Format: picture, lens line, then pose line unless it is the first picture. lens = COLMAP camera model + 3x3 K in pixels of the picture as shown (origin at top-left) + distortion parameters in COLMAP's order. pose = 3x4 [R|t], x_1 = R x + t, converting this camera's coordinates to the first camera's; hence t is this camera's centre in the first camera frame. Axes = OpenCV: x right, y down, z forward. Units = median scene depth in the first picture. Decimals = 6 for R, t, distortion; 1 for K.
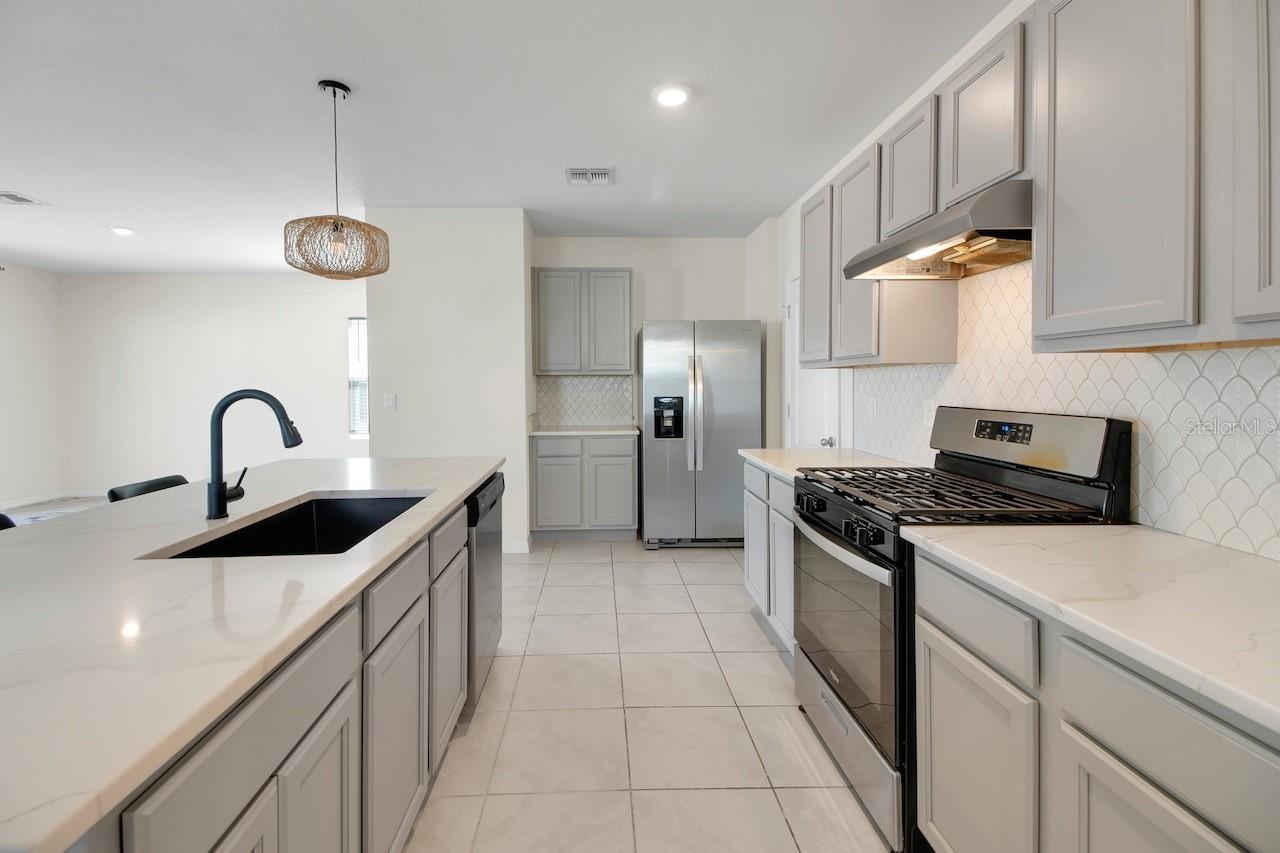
lens RADIAL K [[563.6, 0, 621.2], [0, 563.6, 381.6], [0, 0, 1]] dist [0.054392, -0.021566]
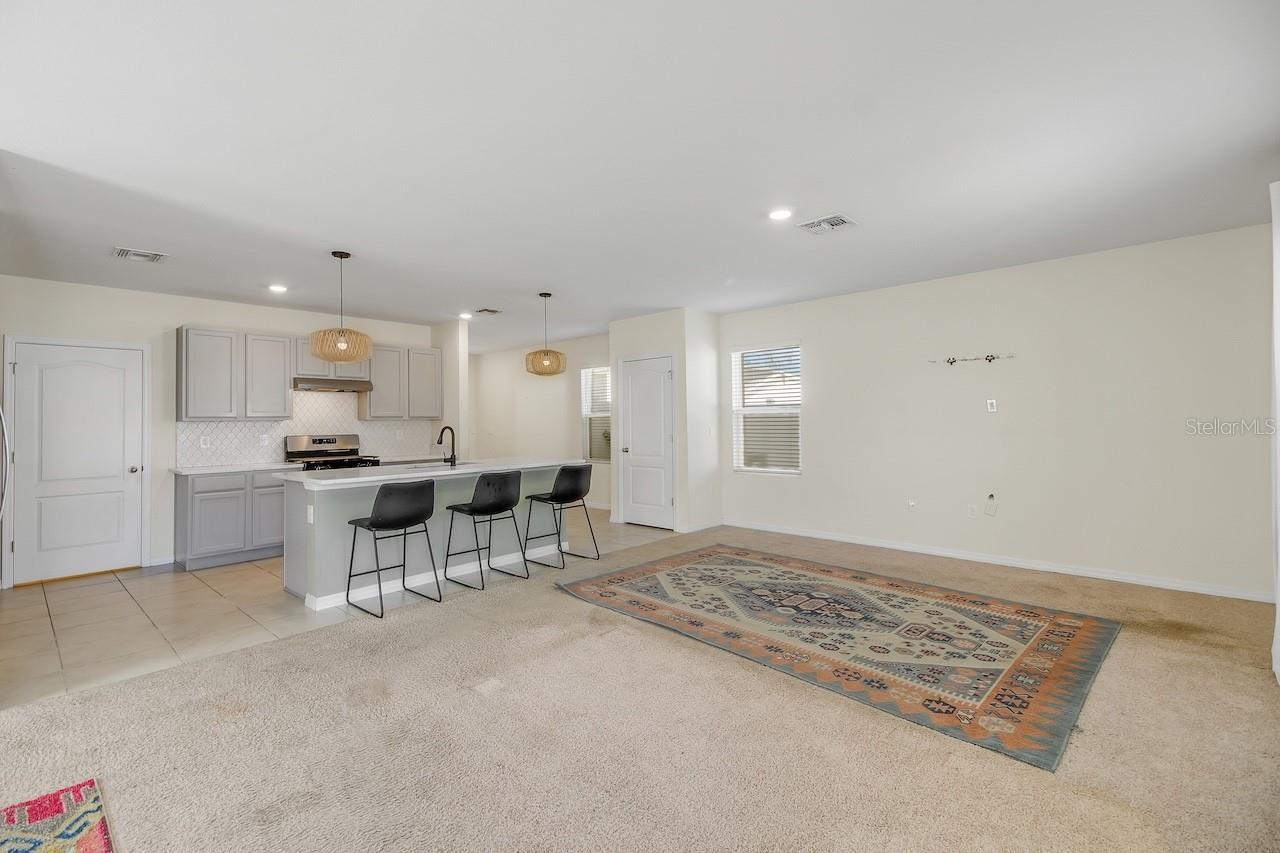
lens RADIAL K [[570.2, 0, 630.5], [0, 570.2, 403.5], [0, 0, 1]] dist [0.050859, -0.023292]
pose [[-0.700105, 0.036753, 0.713094, -2.326908], [0.017172, 0.999252, -0.034642, 0.009042], [-0.713834, -0.012008, -0.700212, 1.609259]]
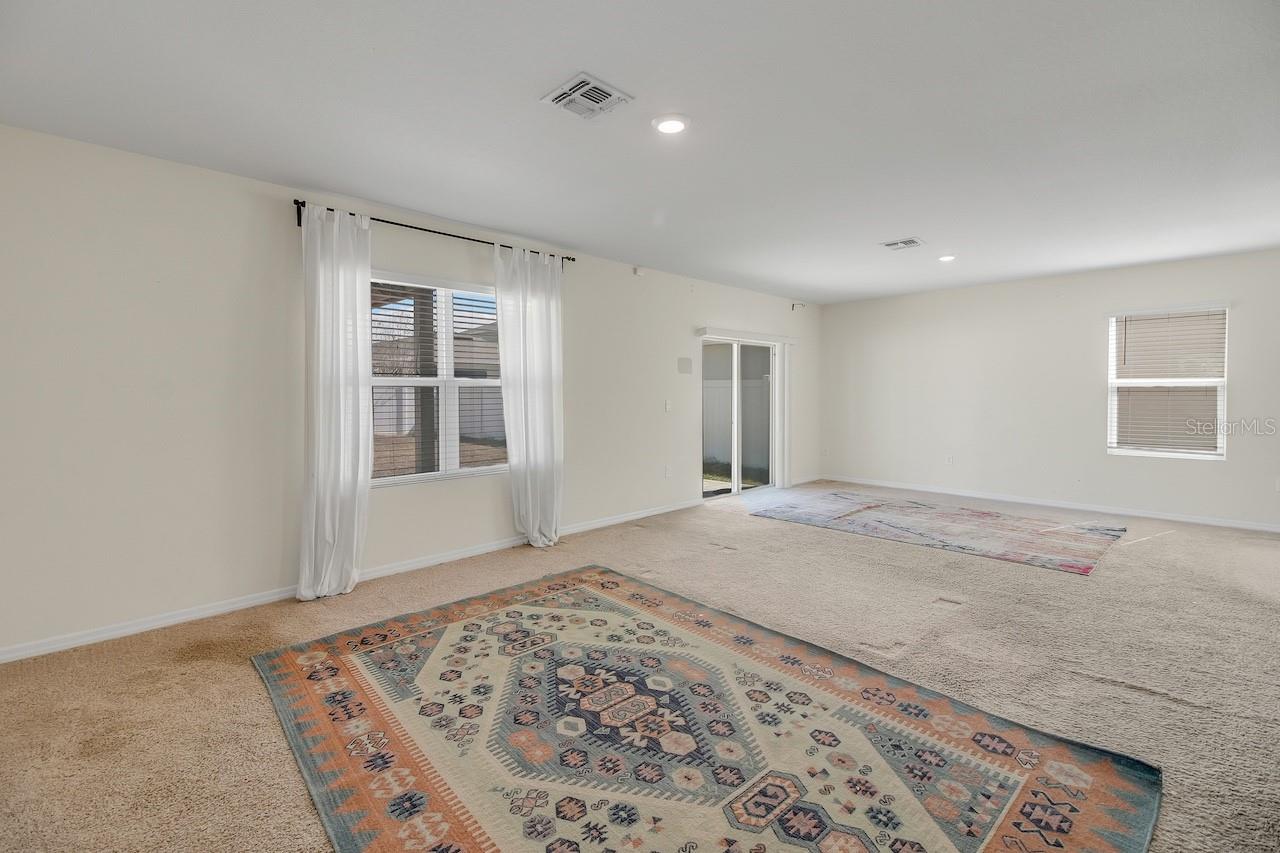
lens RADIAL K [[570.2, 0, 630.5], [0, 570.2, 403.5], [0, 0, 1]] dist [0.050859, -0.023292]
pose [[0.664197, 0.015874, -0.747389, -0.795622], [0.001933, 0.999735, 0.022951, -0.000550], [0.747555, -0.016689, 0.663990, -0.457996]]
